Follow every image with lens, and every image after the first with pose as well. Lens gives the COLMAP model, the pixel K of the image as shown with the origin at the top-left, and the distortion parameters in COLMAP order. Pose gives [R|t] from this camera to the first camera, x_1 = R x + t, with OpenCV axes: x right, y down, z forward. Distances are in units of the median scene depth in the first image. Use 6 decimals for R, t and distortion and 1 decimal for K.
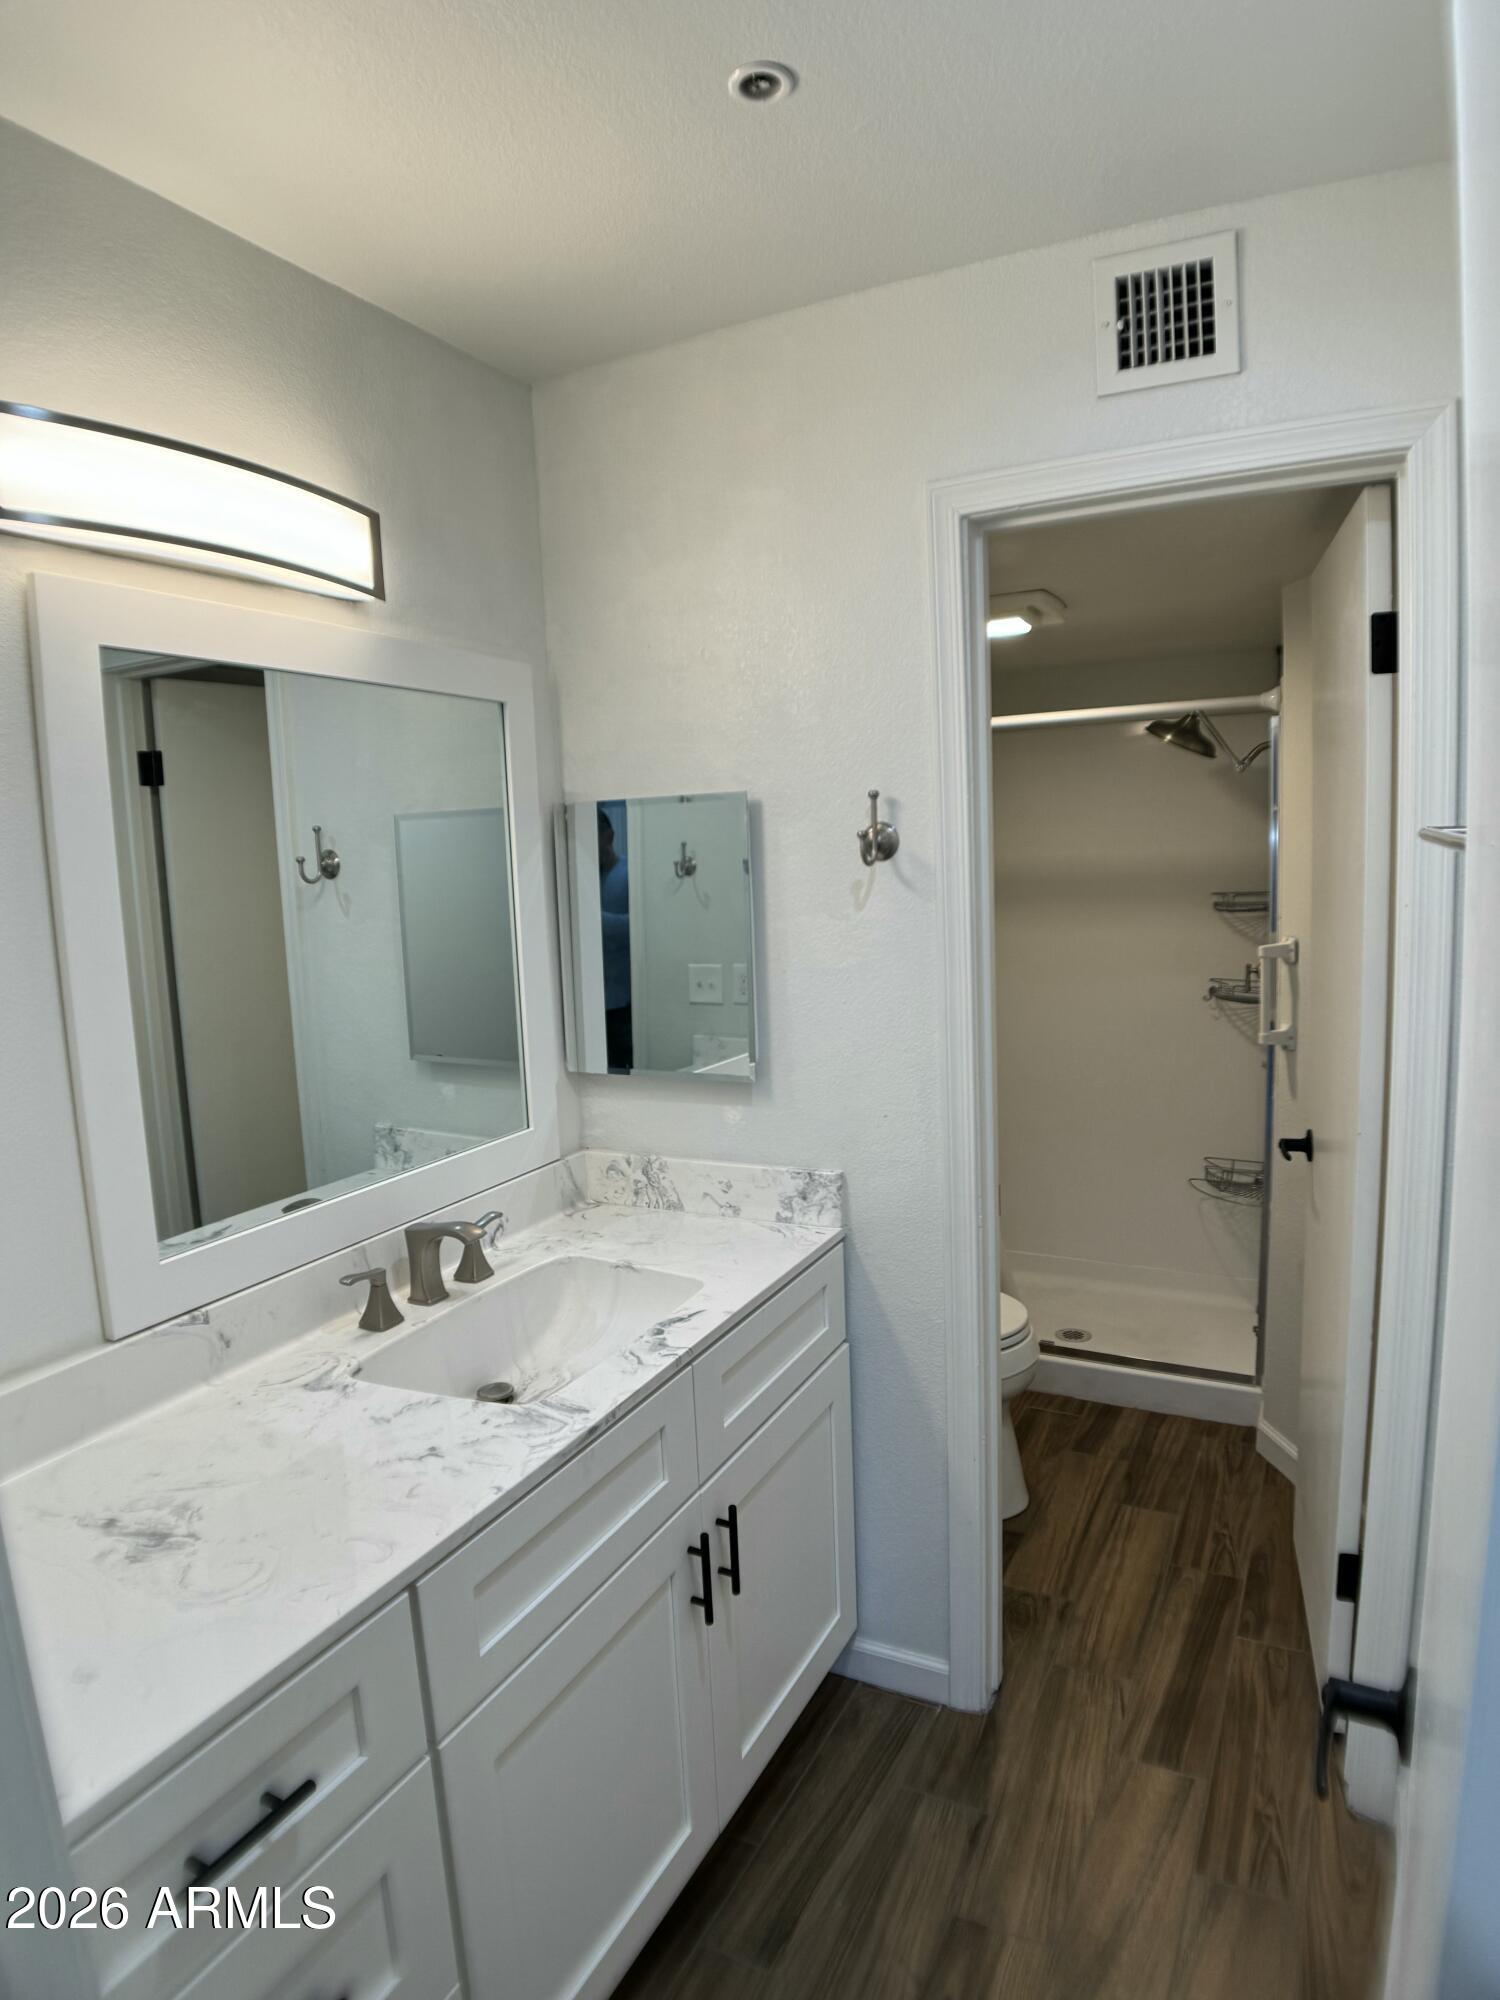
lens RADIAL K [[1127.2, 0, 750.0], [0, 1127.2, 1000.0], [0, 0, 1]] dist [-0.079074, -0.002989]
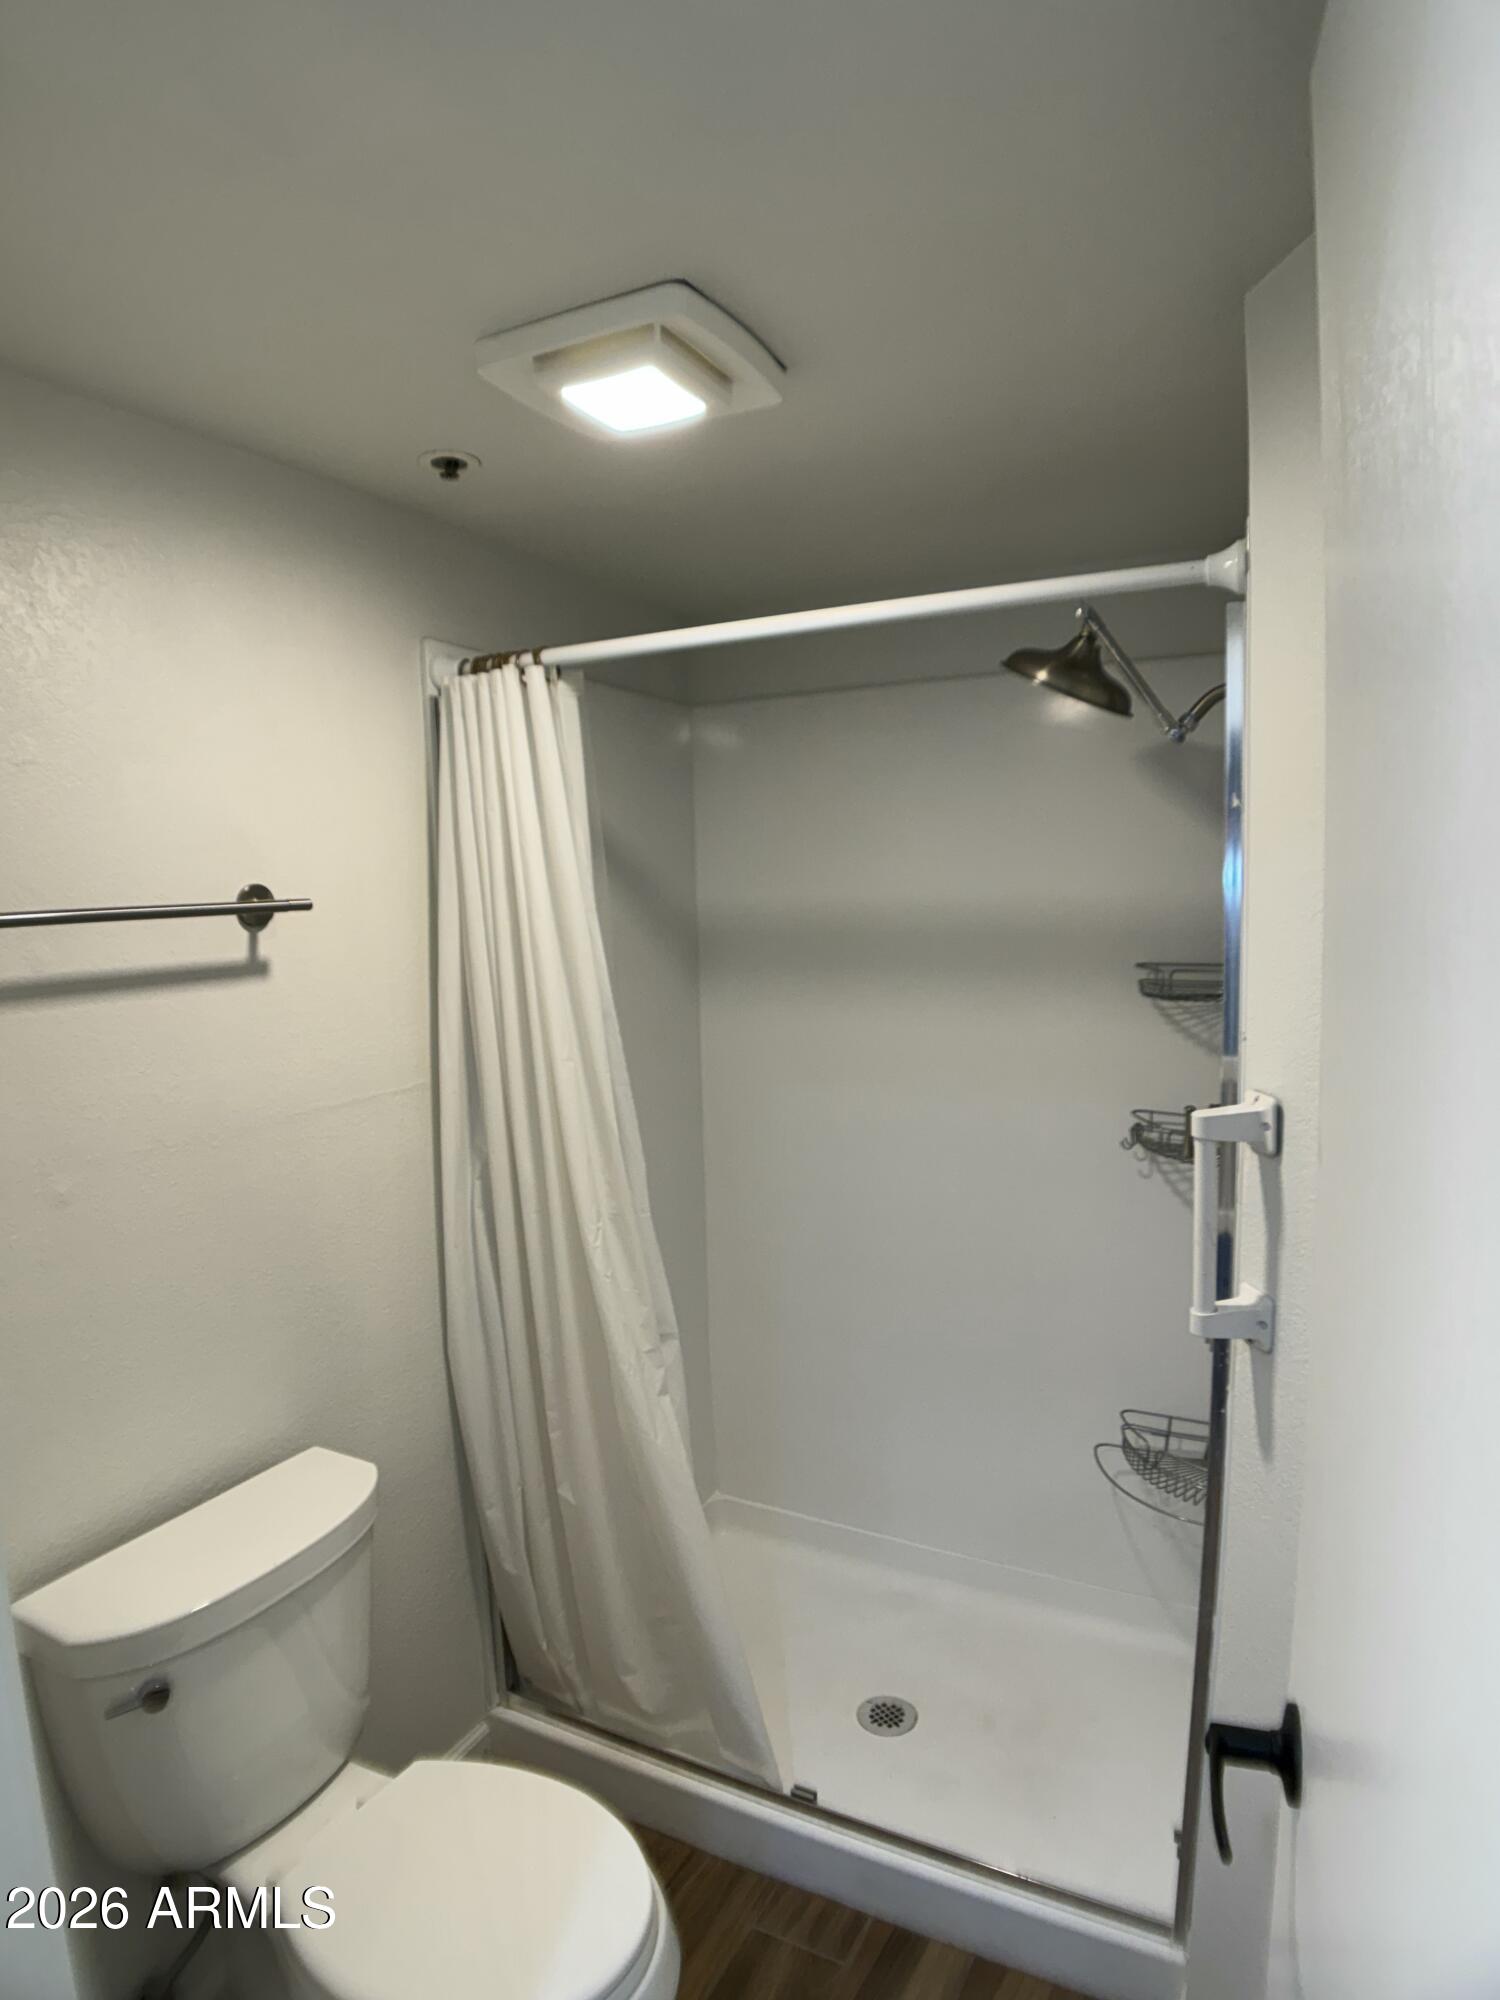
lens RADIAL K [[1127.2, 0, 750.0], [0, 1127.2, 1000.0], [0, 0, 1]] dist [-0.079074, -0.002989]
pose [[0.999843, 0.015882, 0.007832, 0.275491], [-0.015641, 0.999430, -0.029922, -0.074236], [-0.008302, 0.029795, 0.999522, 0.552525]]
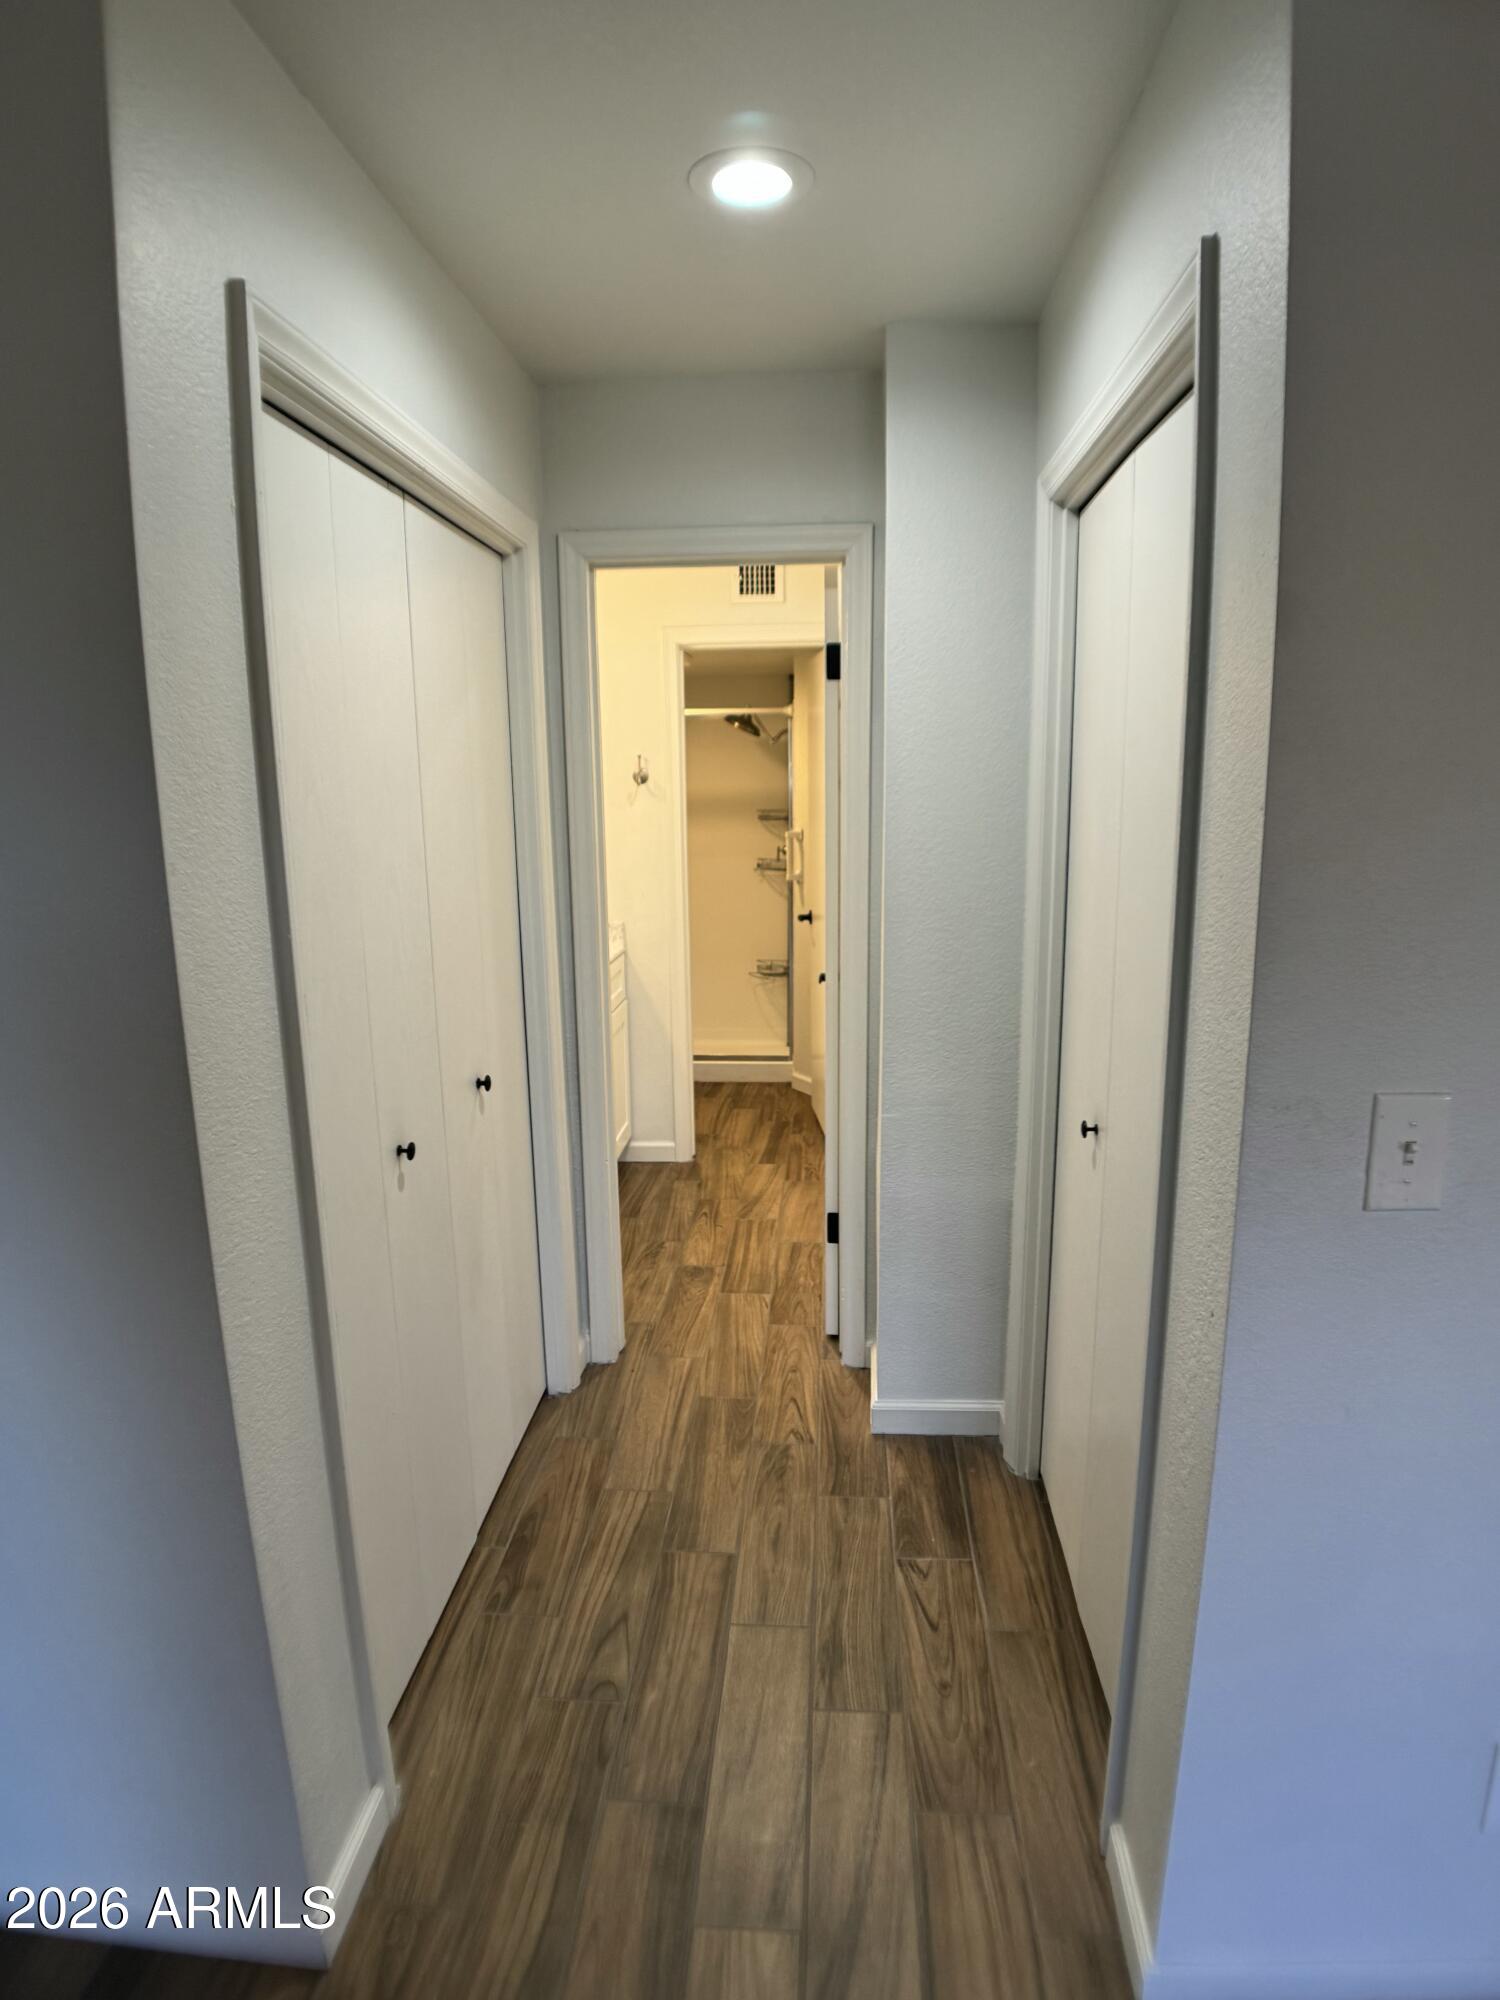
lens RADIAL K [[1127.2, 0, 750.0], [0, 1127.2, 1000.0], [0, 0, 1]] dist [-0.079074, -0.002989]
pose [[0.914544, -0.045824, 0.401882, -0.448628], [0.023827, 0.997940, 0.059566, 0.133048], [-0.403783, -0.044900, 0.913752, -0.885305]]
